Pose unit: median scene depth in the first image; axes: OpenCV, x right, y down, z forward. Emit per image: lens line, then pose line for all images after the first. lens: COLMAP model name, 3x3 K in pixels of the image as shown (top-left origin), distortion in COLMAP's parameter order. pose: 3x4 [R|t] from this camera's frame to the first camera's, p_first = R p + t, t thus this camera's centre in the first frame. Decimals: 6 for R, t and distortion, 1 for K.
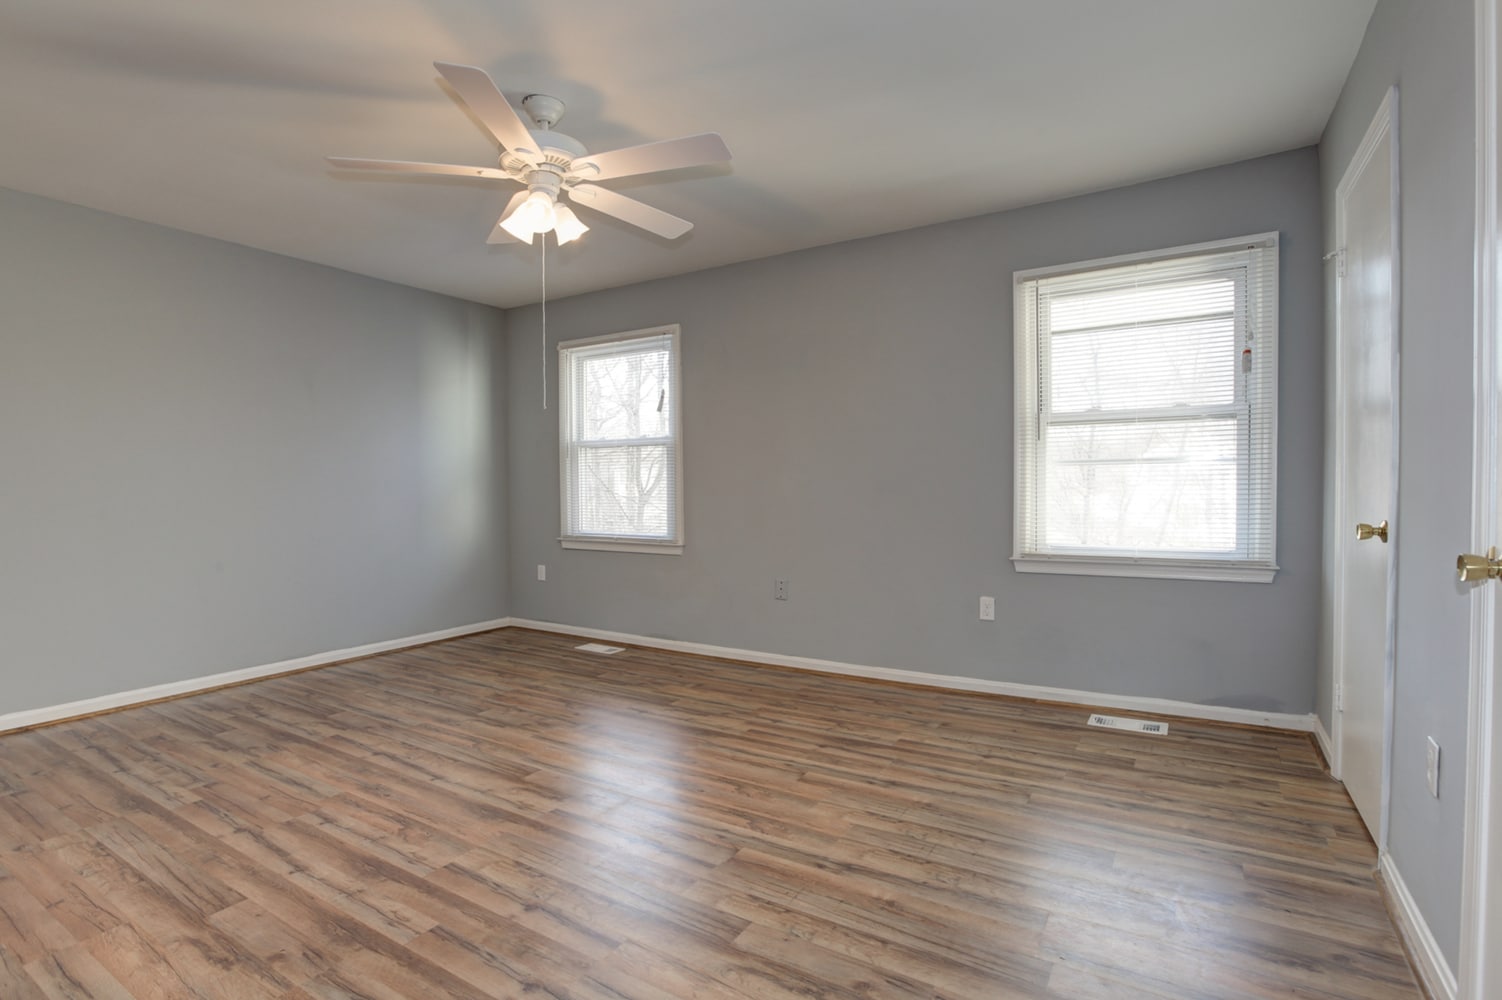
lens RADIAL K [[723.1, 0, 758.0], [0, 723.1, 478.9], [0, 0, 1]] dist [-0.045387, 0.015953]
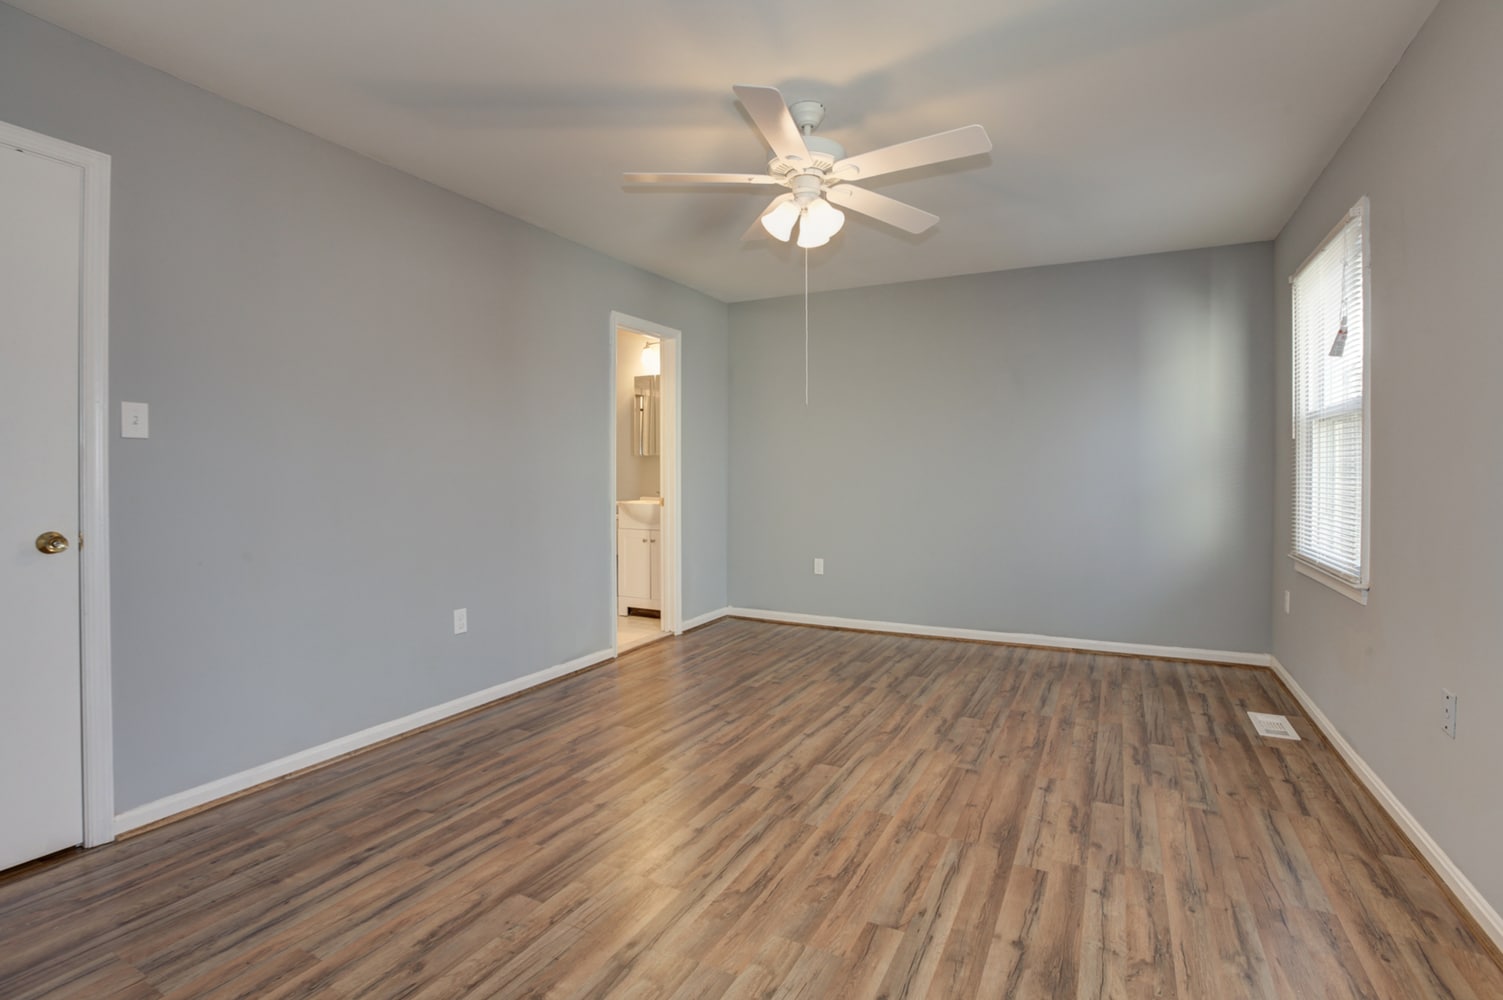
lens RADIAL K [[698.7, 0, 770.0], [0, 698.7, 514.7], [0, 0, 1]] dist [-0.070622, 0.027375]
pose [[0.086536, 0.063304, -0.994235, 0.678642], [0.010295, 0.997869, 0.064432, -0.026030], [0.996196, -0.015811, 0.085700, 0.835616]]
